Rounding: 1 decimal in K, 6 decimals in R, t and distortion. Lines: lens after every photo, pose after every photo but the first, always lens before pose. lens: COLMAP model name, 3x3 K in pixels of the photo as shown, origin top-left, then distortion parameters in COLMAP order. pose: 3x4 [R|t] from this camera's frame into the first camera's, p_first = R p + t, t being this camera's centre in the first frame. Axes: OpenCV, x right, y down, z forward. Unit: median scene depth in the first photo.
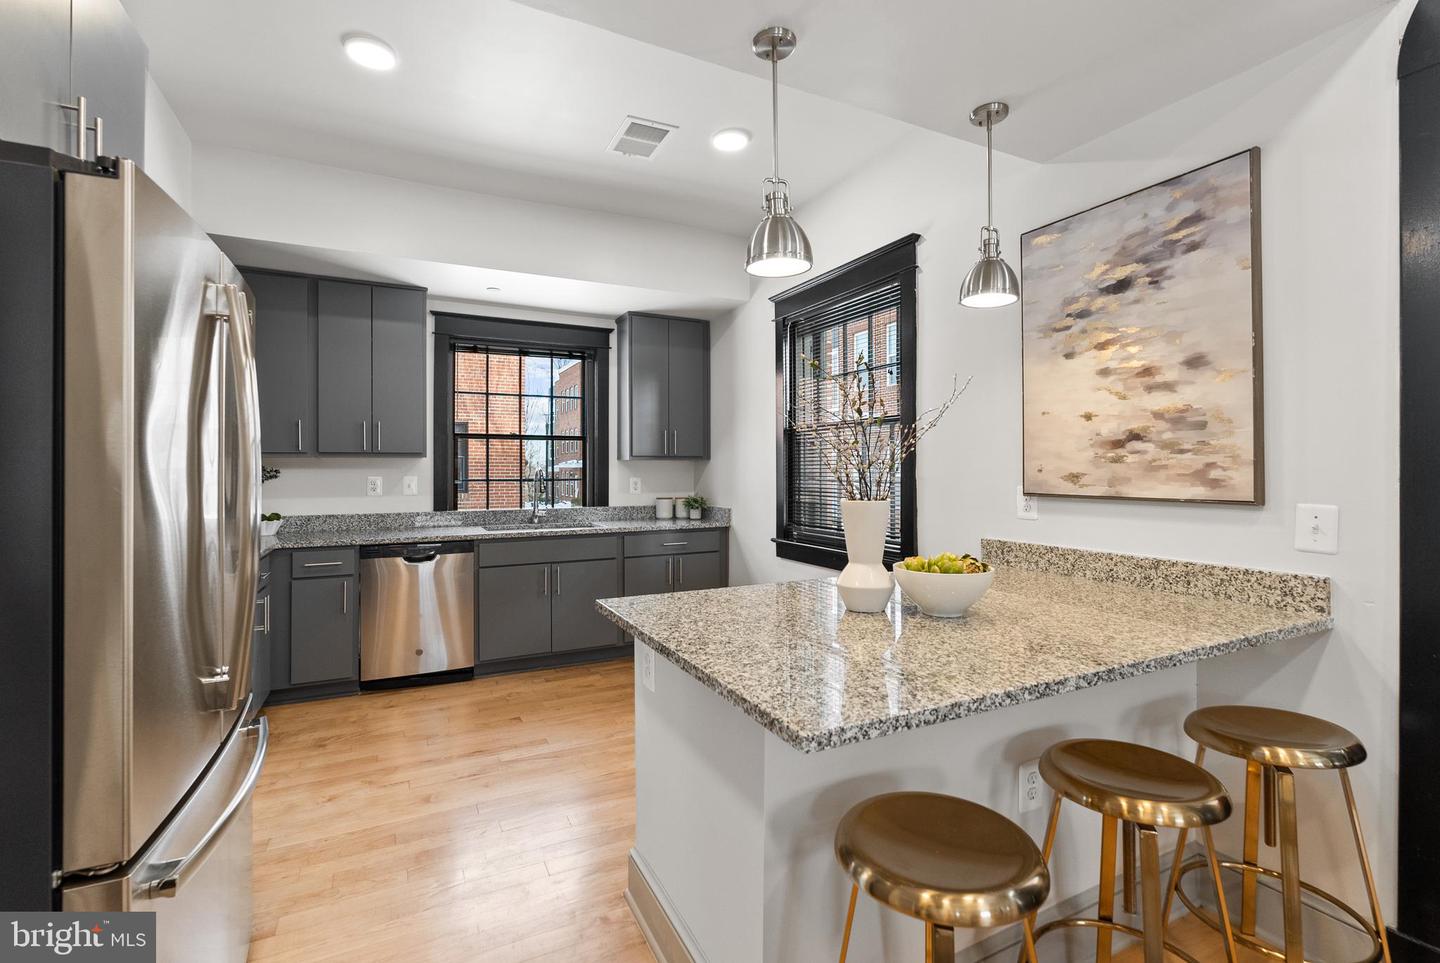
lens RADIAL K [[654.3, 0, 726.0], [0, 654.3, 466.0], [0, 0, 1]] dist [-0.005787, 0.000594]
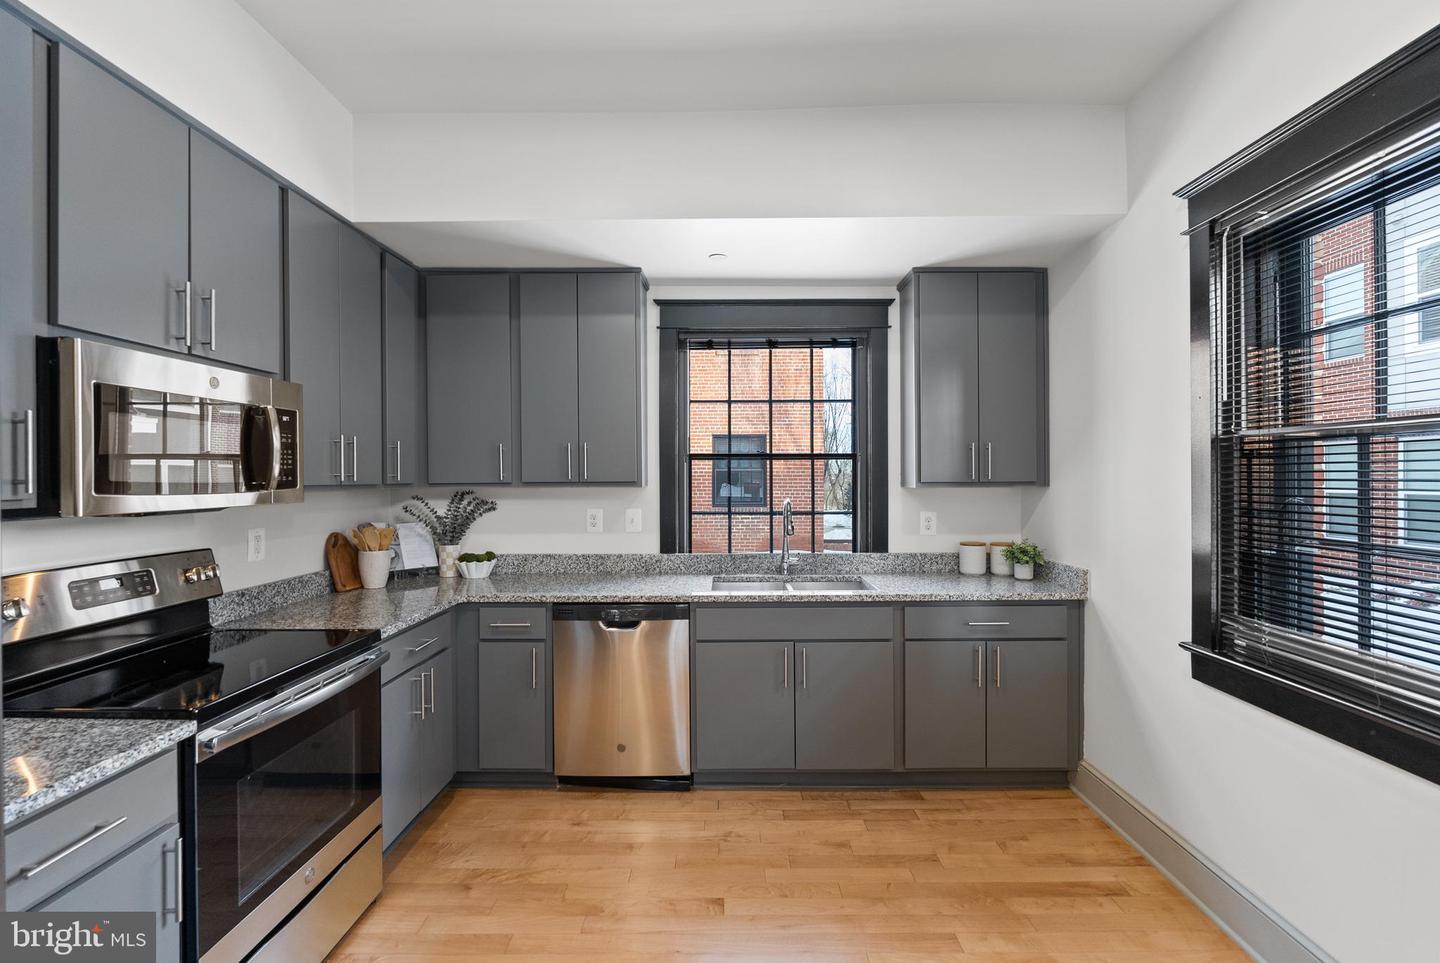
lens RADIAL K [[654.3, 0, 721.6], [0, 654.3, 474.2], [0, 0, 1]] dist [-0.005787, 0.000594]
pose [[0.887469, -0.002000, -0.460864, -0.015873], [0.003190, 0.999993, 0.001804, -0.027442], [0.460857, -0.003072, 0.887469, 0.330951]]
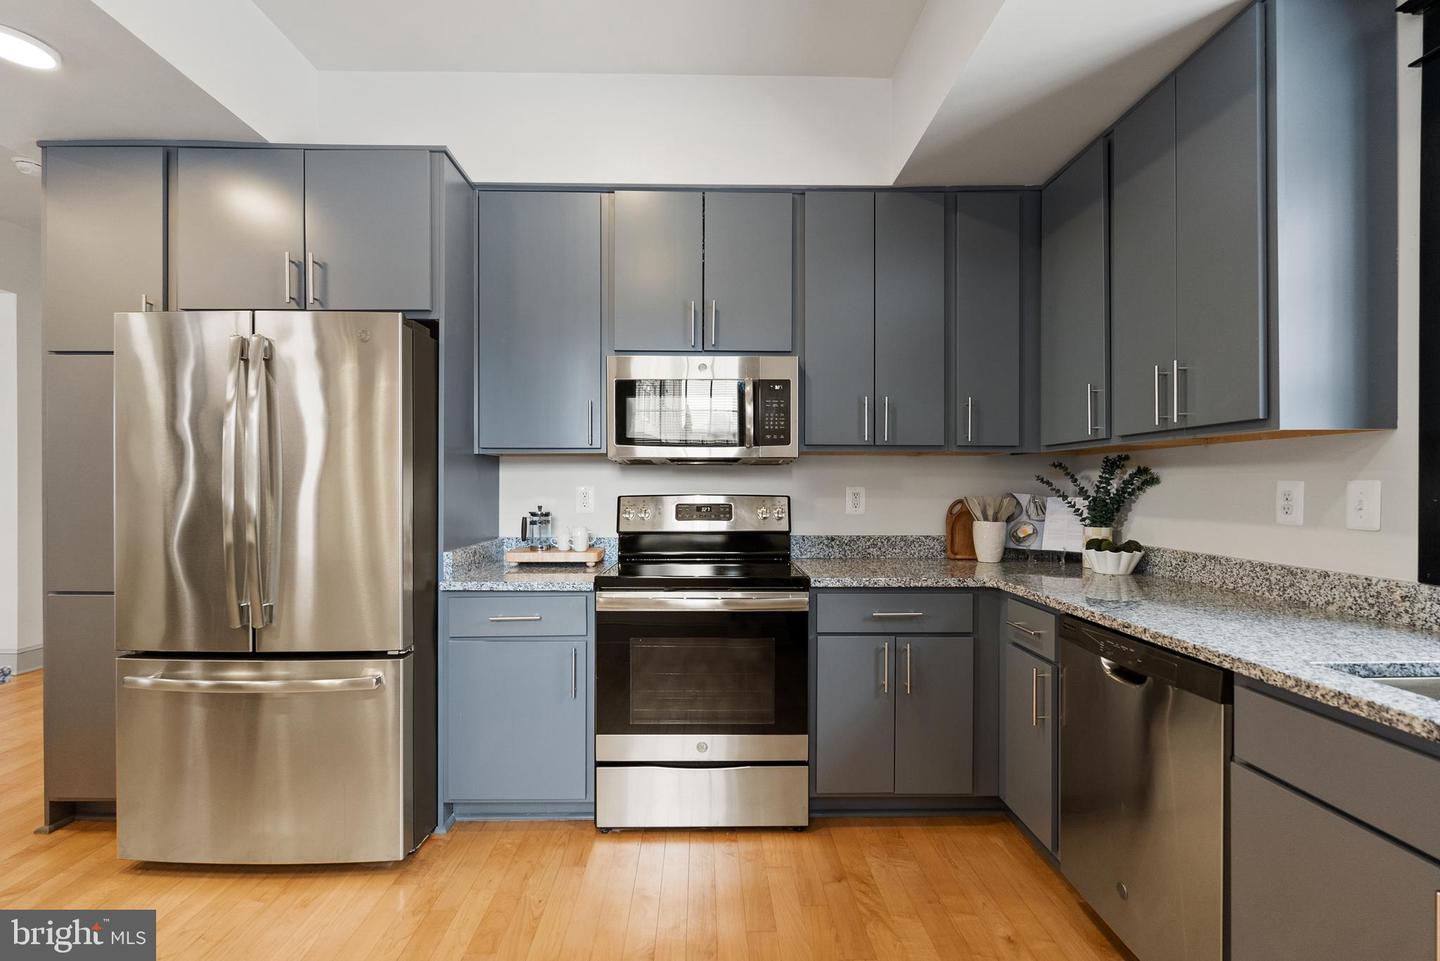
lens RADIAL K [[654.3, 0, 720.0], [0, 654.3, 483.9], [0, 0, 1]] dist [-0.005787, 0.000594]
pose [[-0.433104, -0.001687, -0.901342, 0.023180], [-0.000574, 0.999999, -0.001596, 0.018247], [0.901344, -0.000174, -0.433104, 0.815013]]
